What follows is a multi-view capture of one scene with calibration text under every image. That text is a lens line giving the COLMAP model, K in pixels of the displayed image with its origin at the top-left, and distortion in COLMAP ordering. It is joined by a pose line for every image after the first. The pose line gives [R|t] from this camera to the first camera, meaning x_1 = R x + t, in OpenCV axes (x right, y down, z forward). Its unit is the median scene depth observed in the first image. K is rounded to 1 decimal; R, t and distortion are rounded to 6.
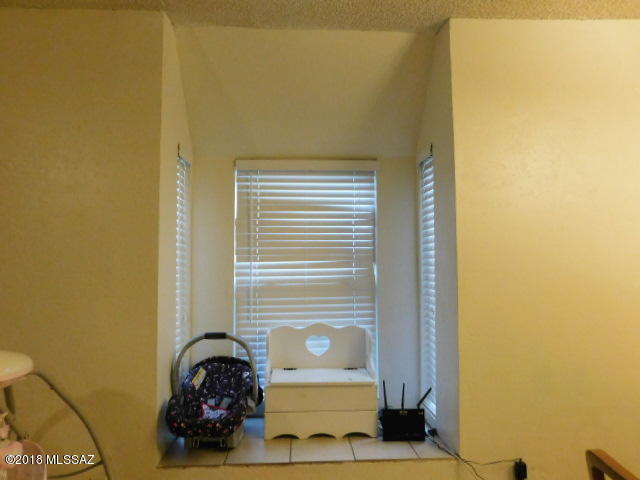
lens RADIAL K [[427.2, 0, 320.0], [0, 427.2, 240.0], [0, 0, 1]] dist [-0.026239, 0.002428]
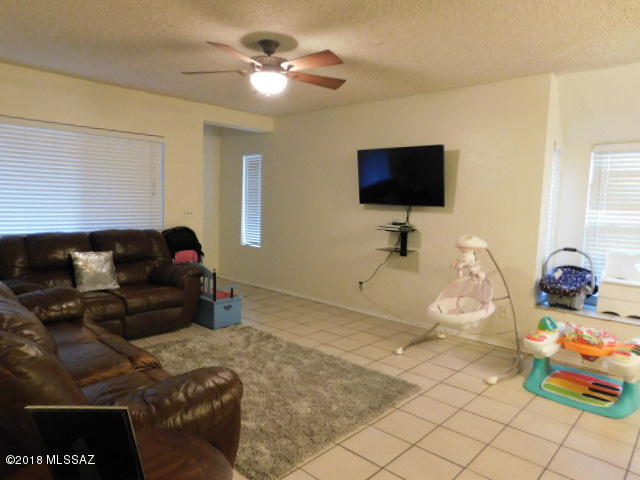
lens RADIAL K [[427.2, 0, 320.0], [0, 427.2, 240.0], [0, 0, 1]] dist [-0.026239, 0.002428]
pose [[0.702666, 0.094144, -0.705264, 0.245630], [-0.007769, 0.992164, 0.124701, -0.029880], [0.711478, -0.082144, 0.697891, -0.908808]]
